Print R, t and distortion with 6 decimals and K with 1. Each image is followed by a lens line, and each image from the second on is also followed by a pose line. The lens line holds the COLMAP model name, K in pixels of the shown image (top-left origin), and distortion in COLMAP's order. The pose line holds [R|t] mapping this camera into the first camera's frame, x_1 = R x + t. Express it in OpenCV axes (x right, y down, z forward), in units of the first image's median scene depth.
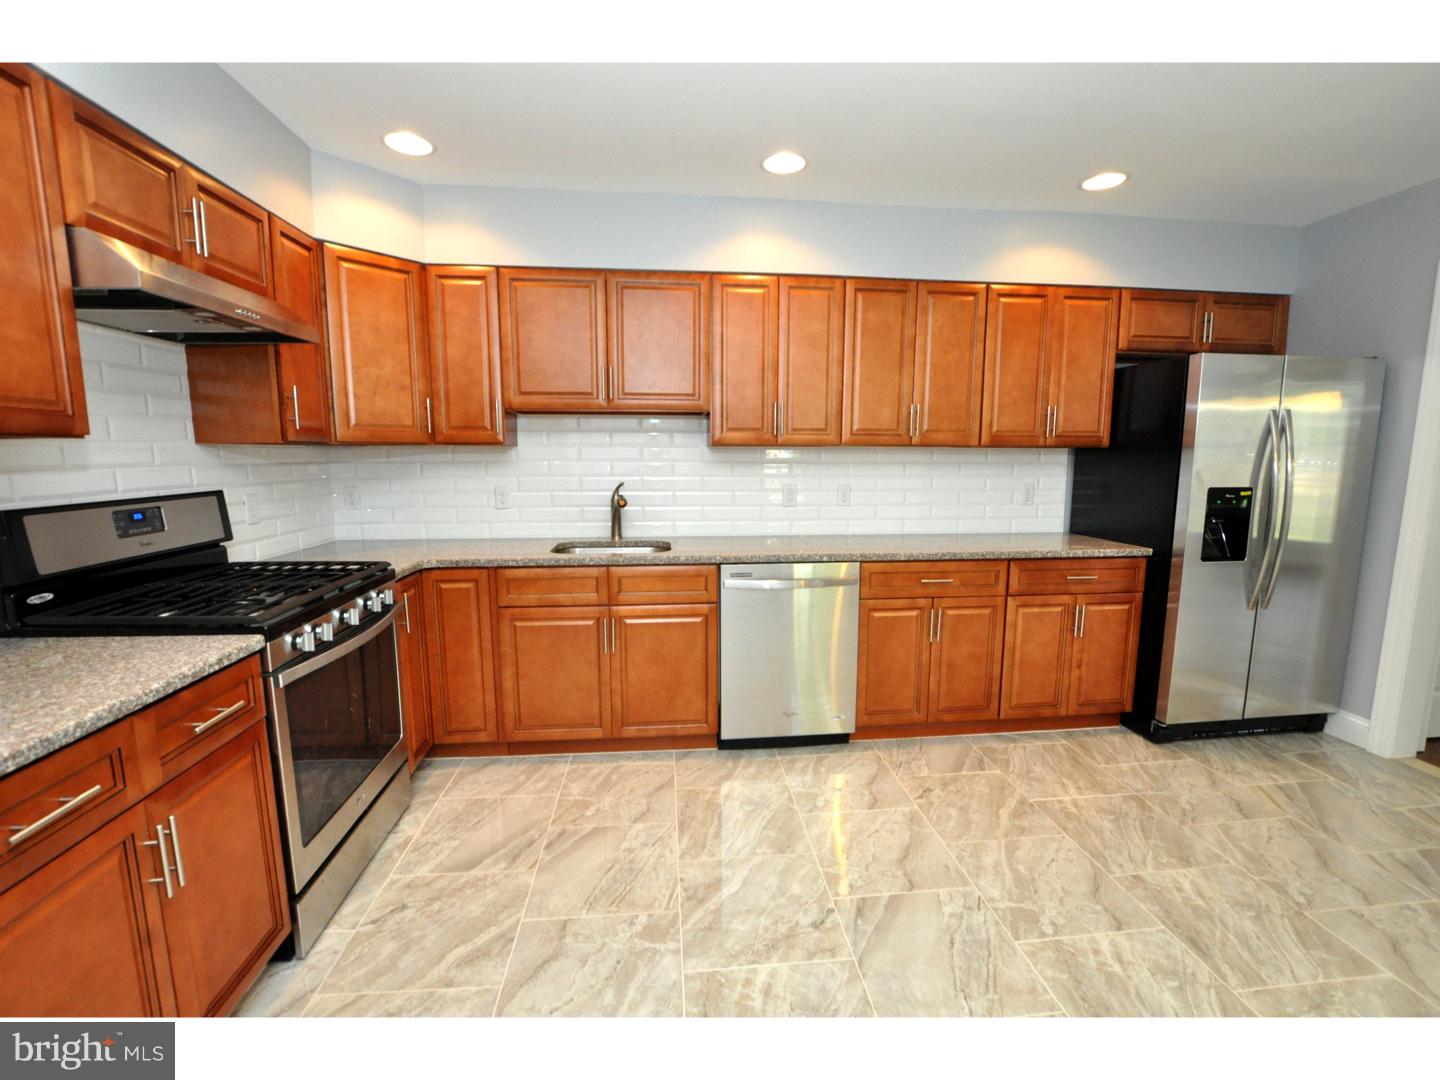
lens RADIAL K [[635.2, 0, 724.8], [0, 635.2, 543.3], [0, 0, 1]] dist [-0.028457, 0.004607]
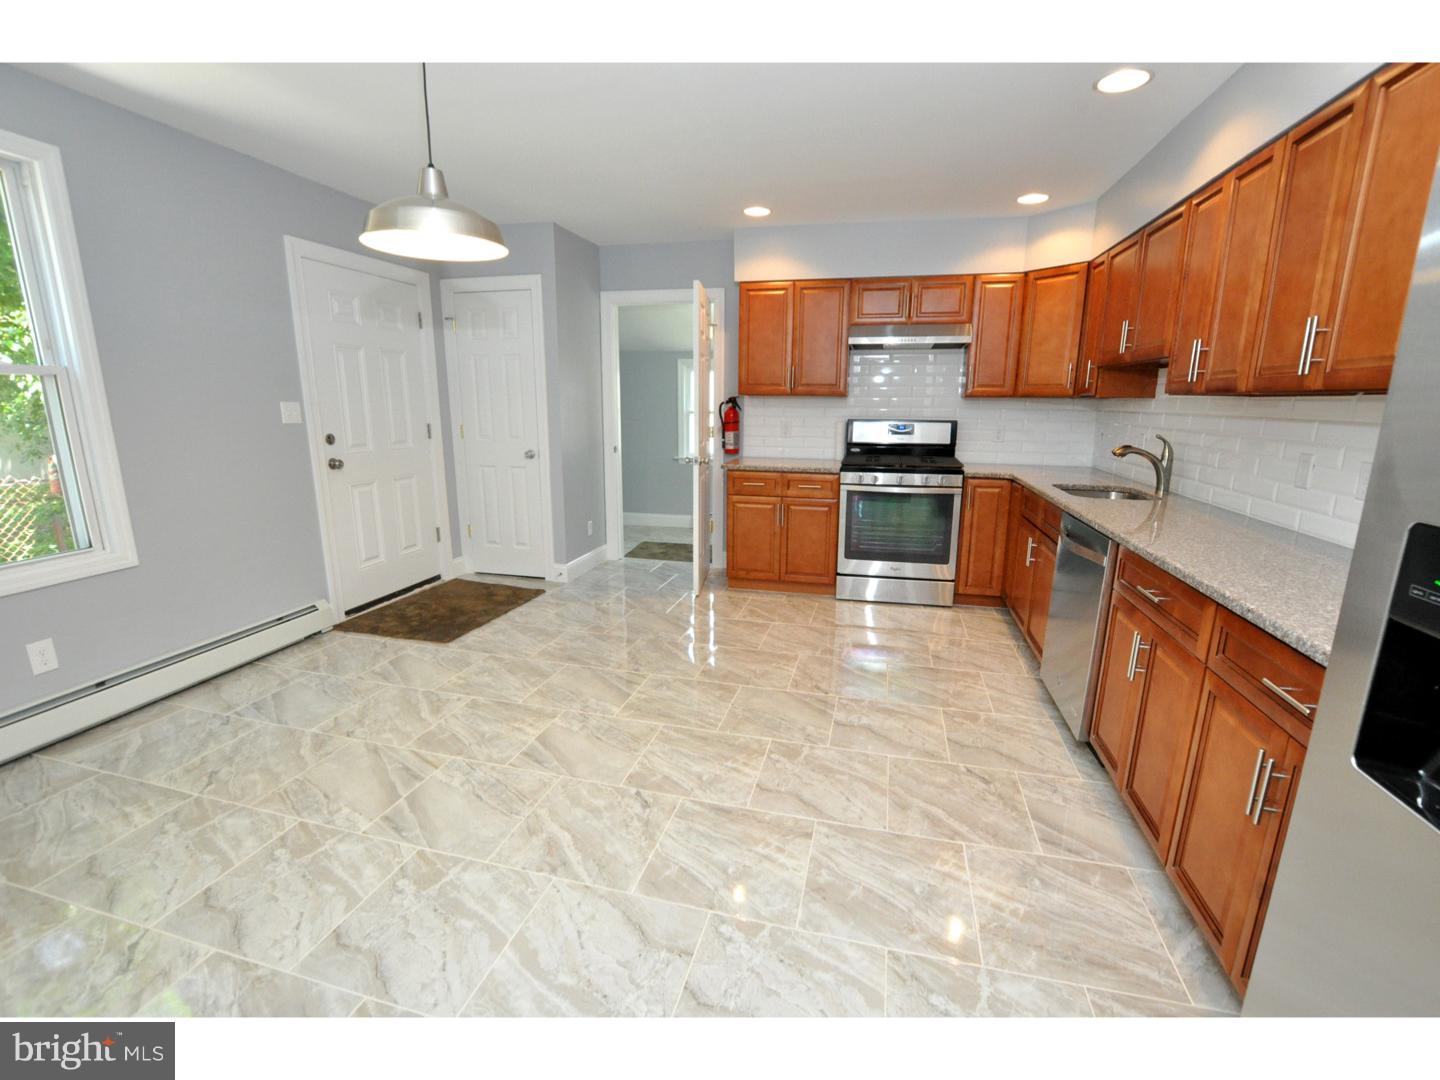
lens RADIAL K [[635.2, 0, 724.8], [0, 635.2, 543.3], [0, 0, 1]] dist [-0.028457, 0.004607]
pose [[-0.344200, 0.200108, -0.917324, 1.330520], [-0.138827, 0.955437, 0.260512, -0.126504], [0.928576, 0.217017, -0.301081, 0.940298]]
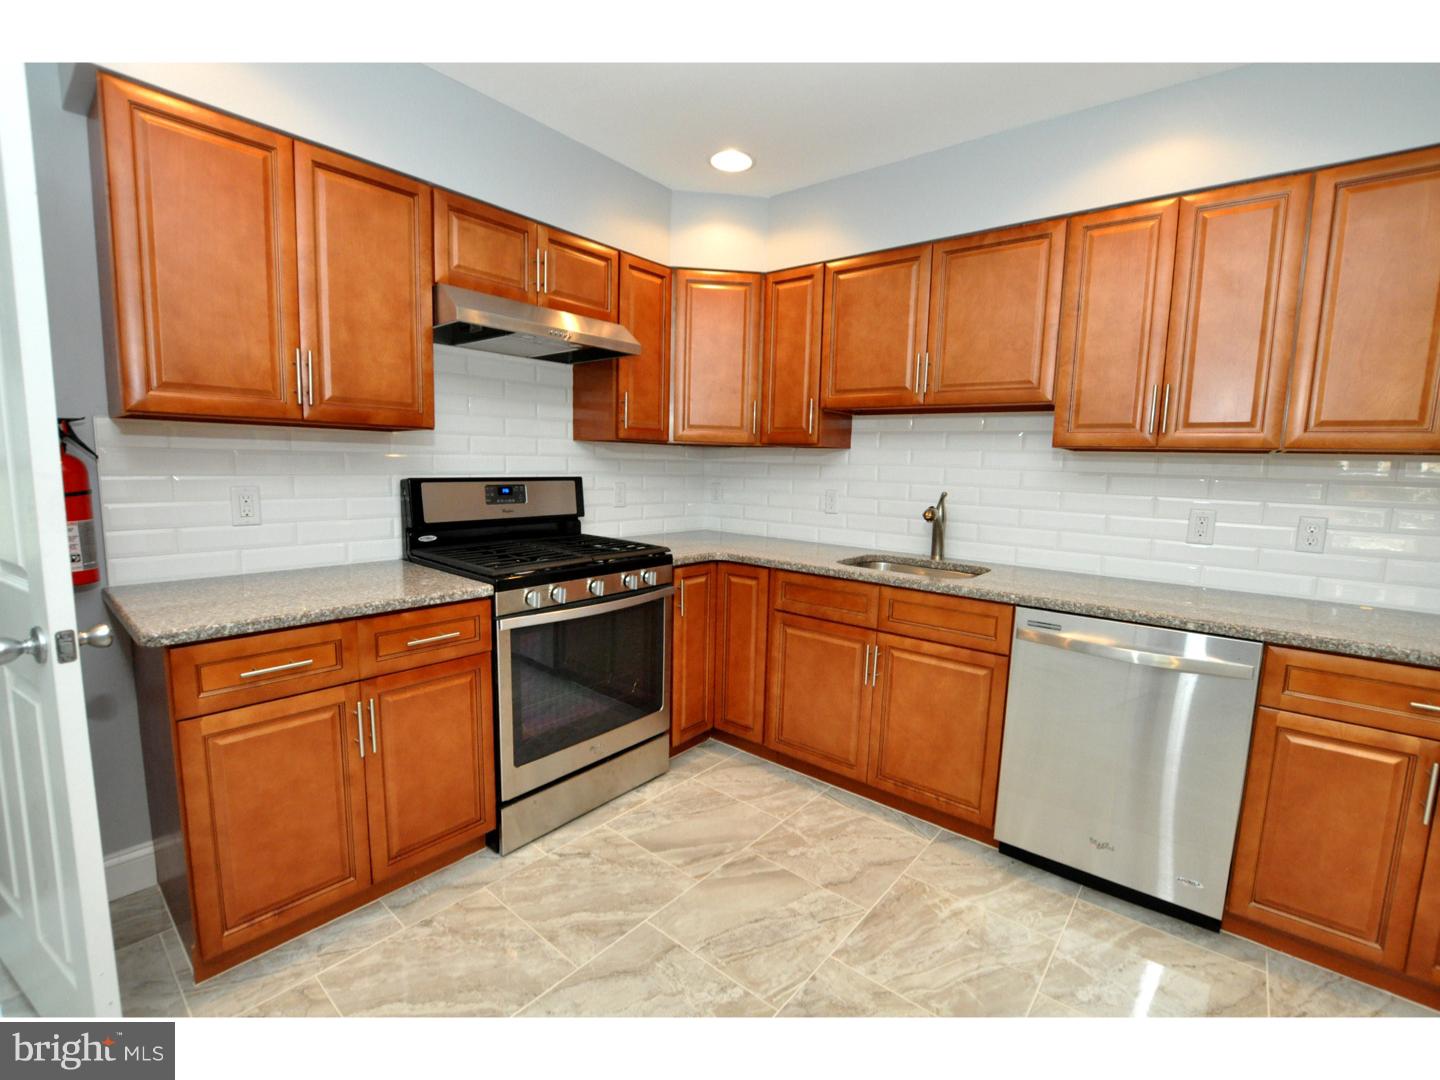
lens RADIAL K [[635.2, 0, 724.8], [0, 635.2, 543.3], [0, 0, 1]] dist [-0.028457, 0.004607]
pose [[0.704742, 0.105203, -0.701621, 0.305890], [-0.124977, 0.991889, 0.023194, -0.016085], [0.698370, 0.071341, 0.712173, 0.272669]]
